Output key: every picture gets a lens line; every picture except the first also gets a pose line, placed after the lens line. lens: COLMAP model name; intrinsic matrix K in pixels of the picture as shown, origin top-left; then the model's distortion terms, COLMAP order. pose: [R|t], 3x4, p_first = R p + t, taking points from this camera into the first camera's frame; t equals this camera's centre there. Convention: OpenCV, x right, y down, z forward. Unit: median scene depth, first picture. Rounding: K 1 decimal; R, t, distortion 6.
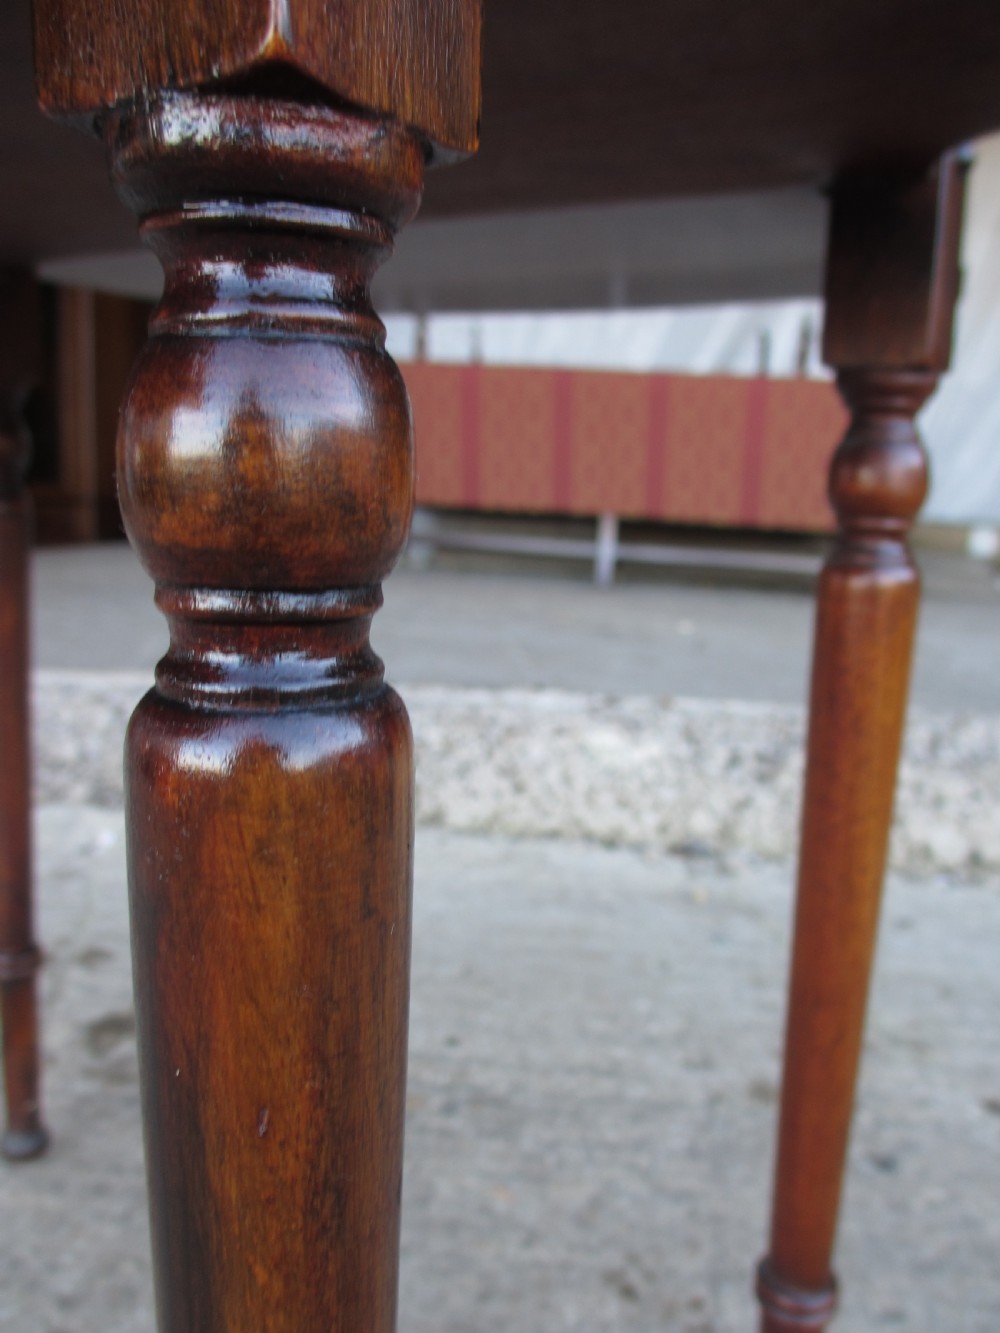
lens RADIAL K [[1107.1, 0, 500.0], [0, 1107.1, 666.5], [0, 0, 1]] dist [-0.042334, -0.000346]
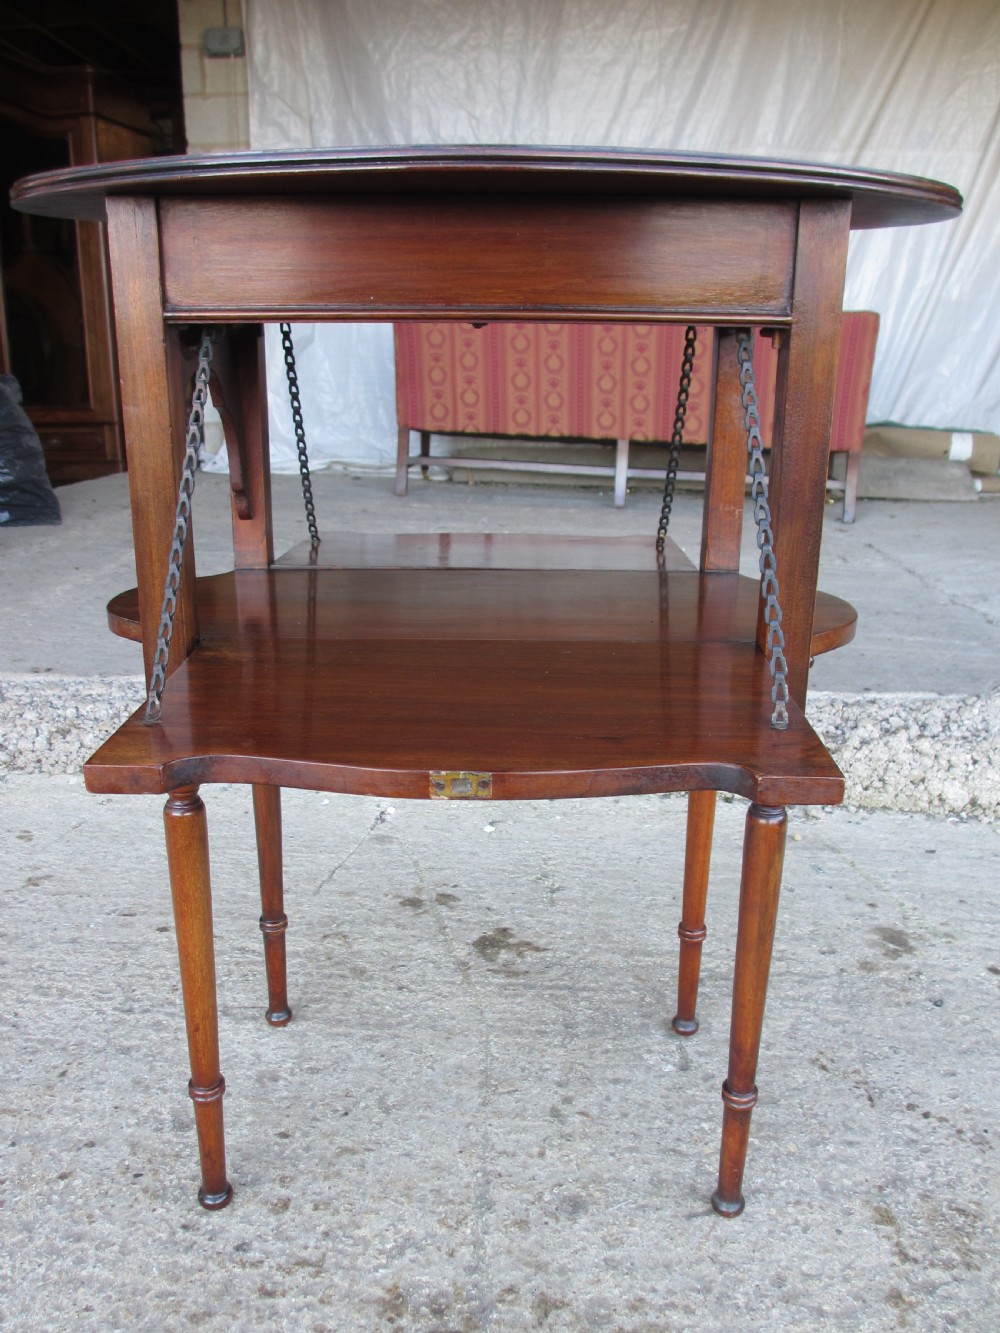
lens RADIAL K [[1103.3, 0, 488.9], [0, 1103.3, 663.4], [0, 0, 1]] dist [-0.045804, 0.014562]
pose [[0.999386, -0.030997, 0.016327, -0.392504], [0.028828, 0.992410, 0.119545, -0.337093], [-0.019909, -0.119001, 0.992695, -0.708623]]
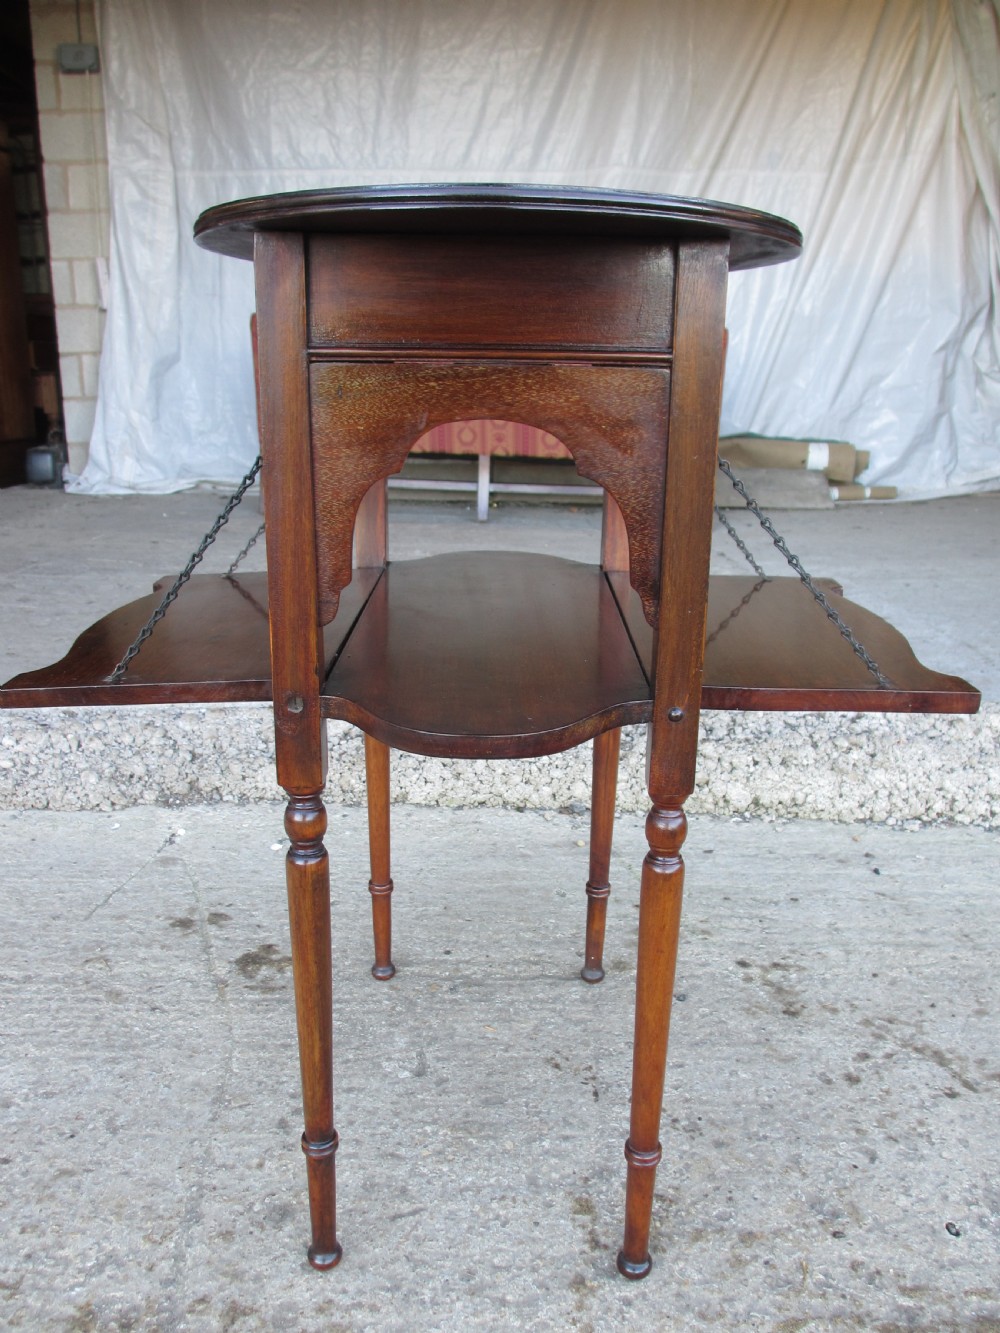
lens RADIAL K [[1110.0, 0, 488.0], [0, 1110.0, 661.5], [0, 0, 1]] dist [-0.047832, 0.015320]
pose [[0.993231, -0.059734, 0.099615, -0.135735], [0.048979, 0.993039, 0.107118, -0.331998], [-0.105320, -0.101514, 0.989243, -0.768280]]
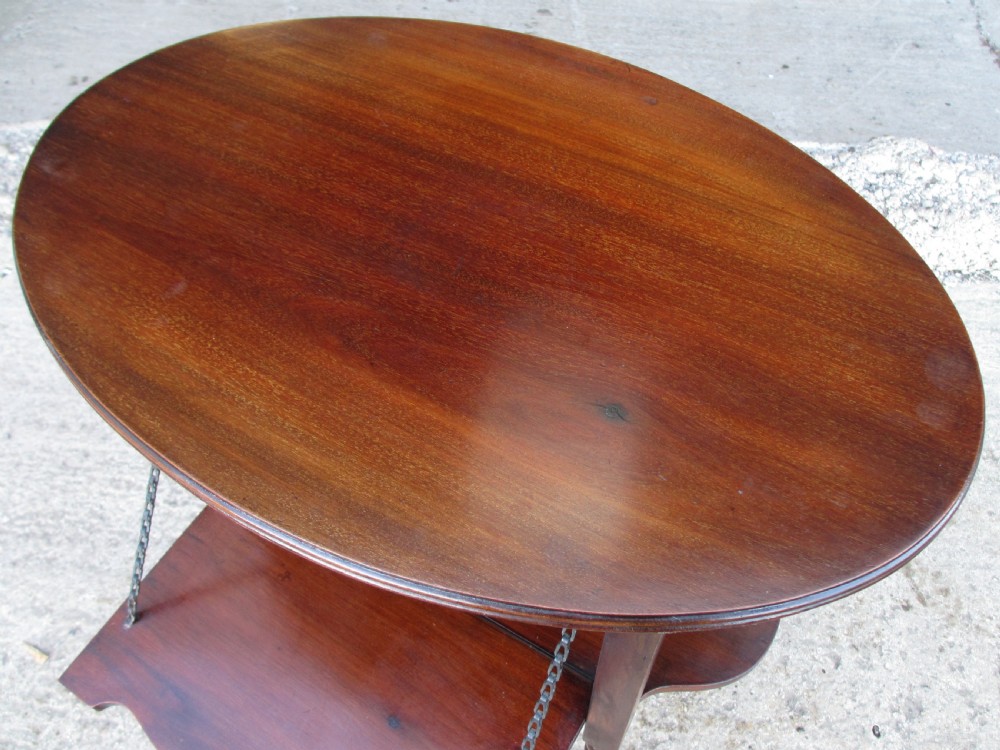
lens RADIAL K [[832.0, 0, 500.0], [0, 832.0, 375.0], [0, 0, 1]] dist [-0.023741, -0.001122]
pose [[0.997853, -0.044388, -0.048149, -0.090698], [0.065288, 0.731705, 0.678487, -1.065796], [0.005114, -0.680175, 0.733032, -0.282202]]
